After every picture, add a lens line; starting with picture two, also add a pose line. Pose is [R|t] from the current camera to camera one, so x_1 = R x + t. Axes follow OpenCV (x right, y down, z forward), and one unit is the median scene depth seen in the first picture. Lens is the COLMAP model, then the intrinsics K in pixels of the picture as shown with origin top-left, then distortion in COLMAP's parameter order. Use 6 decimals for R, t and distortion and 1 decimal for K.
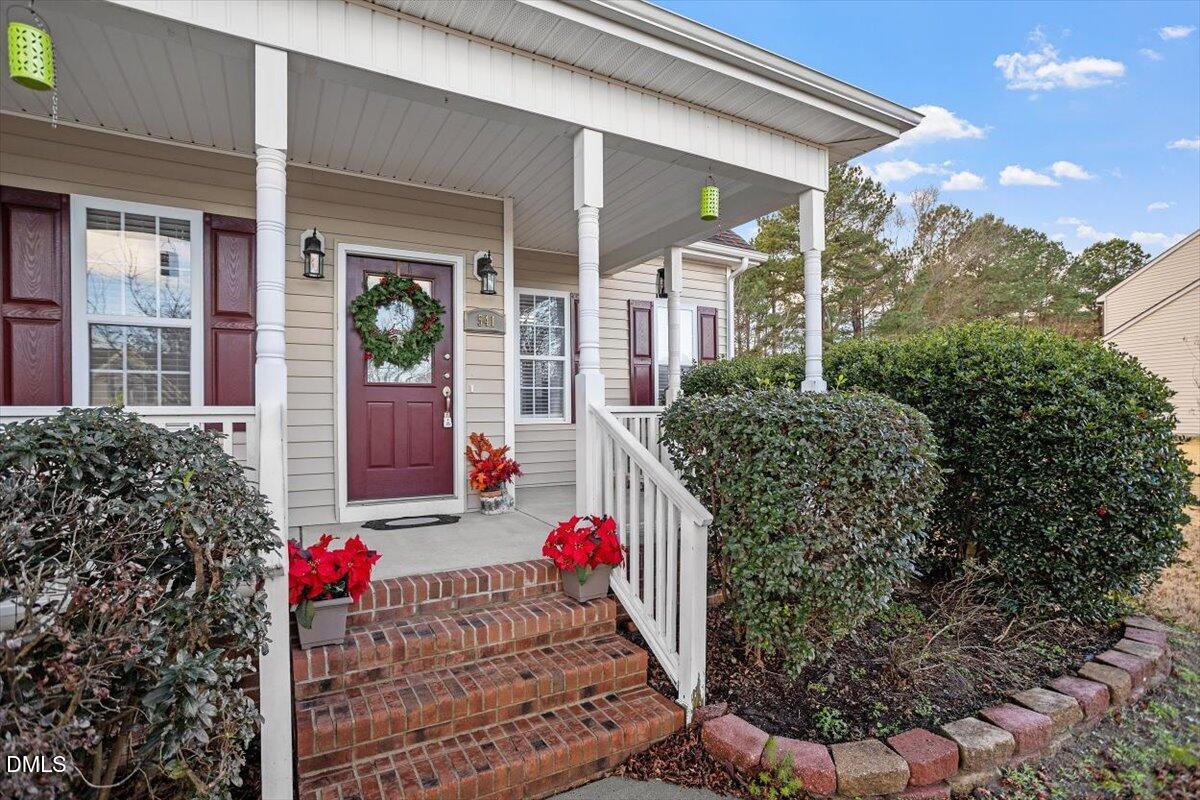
lens RADIAL K [[605.1, 0, 601.1], [0, 605.1, 395.8], [0, 0, 1]] dist [-0.061823, 0.033049]
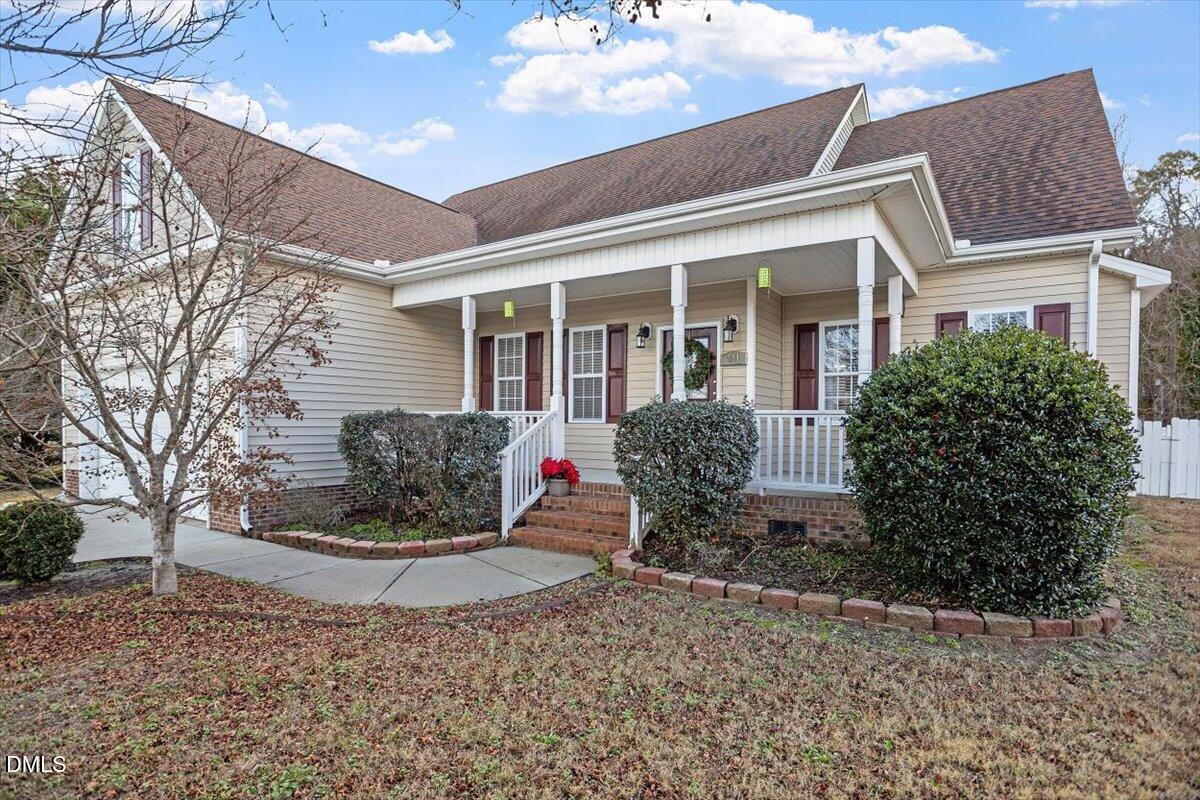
lens RADIAL K [[605.1, 0, 601.1], [0, 605.1, 395.8], [0, 0, 1]] dist [-0.061823, 0.033049]
pose [[0.470547, -0.026232, -0.881985, 1.297423], [0.017870, 0.999636, -0.020197, 0.003805], [0.882194, -0.006257, 0.470844, -0.093534]]
